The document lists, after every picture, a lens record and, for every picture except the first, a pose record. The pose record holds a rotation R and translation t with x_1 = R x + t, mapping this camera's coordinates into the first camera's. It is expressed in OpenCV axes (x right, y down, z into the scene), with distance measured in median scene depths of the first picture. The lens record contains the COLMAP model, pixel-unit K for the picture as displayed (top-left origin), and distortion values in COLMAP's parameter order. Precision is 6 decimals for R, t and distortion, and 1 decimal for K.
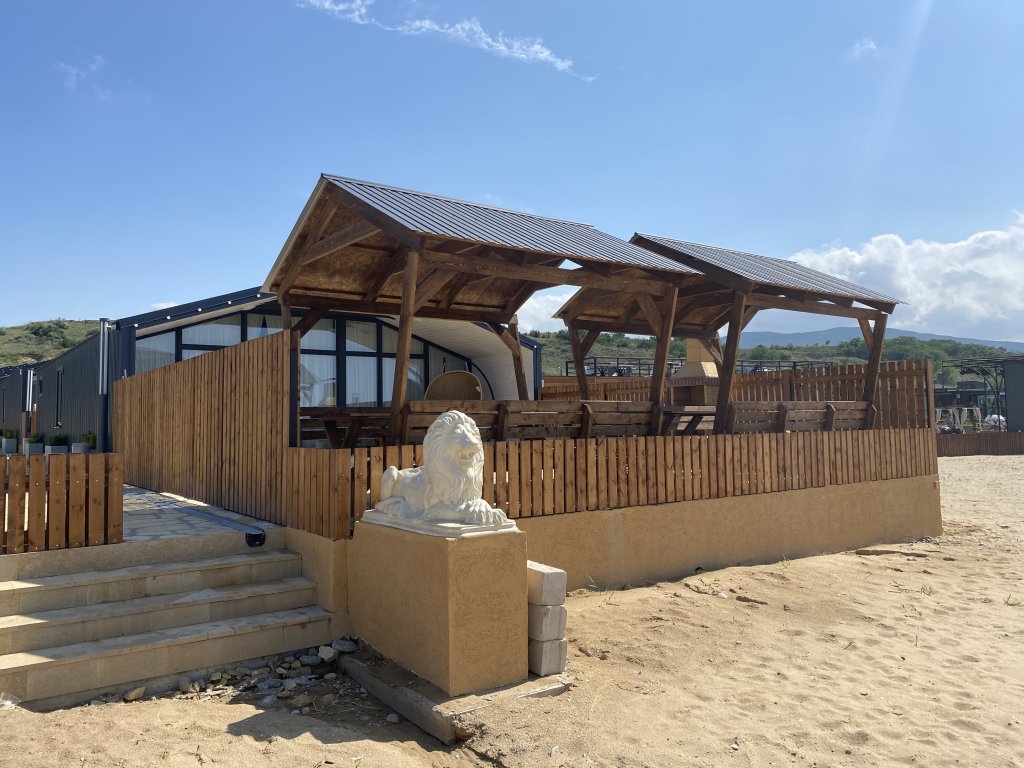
lens RADIAL K [[781.5, 0, 511.9], [0, 781.5, 349.6], [0, 0, 1]] dist [0.003025, -0.003722]
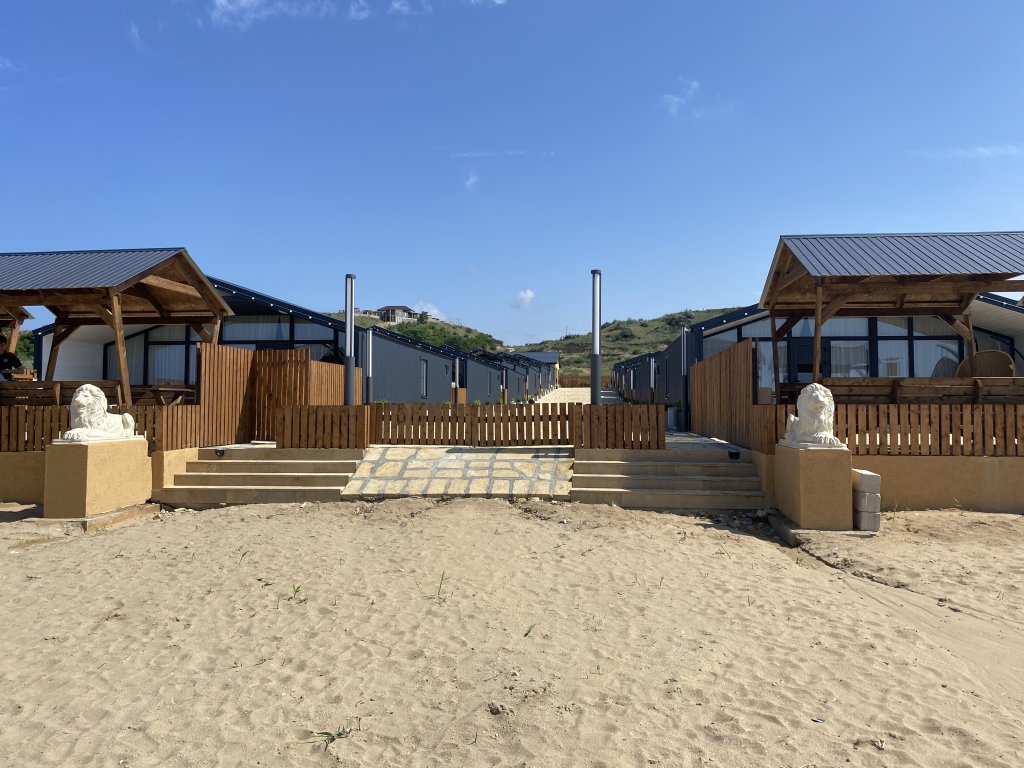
lens RADIAL K [[781.5, 0, 511.9], [0, 781.5, 349.6], [0, 0, 1]] dist [0.003025, -0.003722]
pose [[0.730222, -0.031465, -0.682485, 0.608860], [0.049358, 0.998758, 0.006763, -0.044198], [0.681425, -0.038625, 0.730868, -0.747244]]
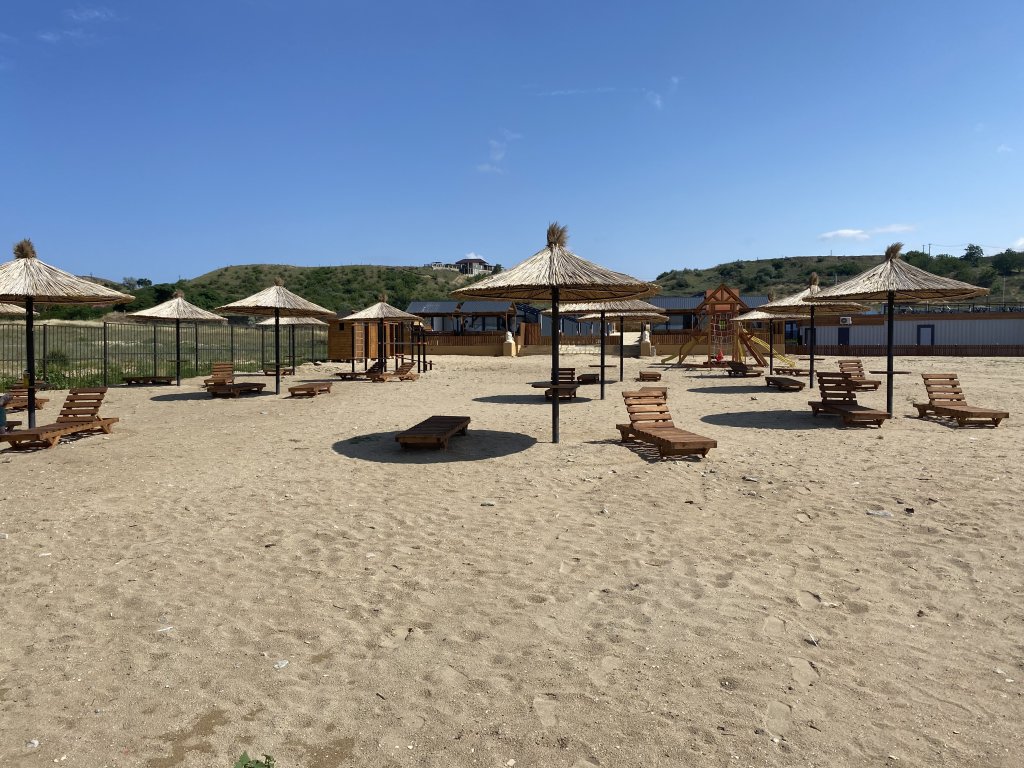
lens RADIAL K [[781.5, 0, 511.9], [0, 781.5, 349.6], [0, 0, 1]] dist [0.003025, -0.003722]
pose [[0.672419, 0.015790, -0.740002, 3.429750], [0.056792, 0.995725, 0.072851, -0.280710], [0.737989, -0.091013, 0.668647, -3.895963]]
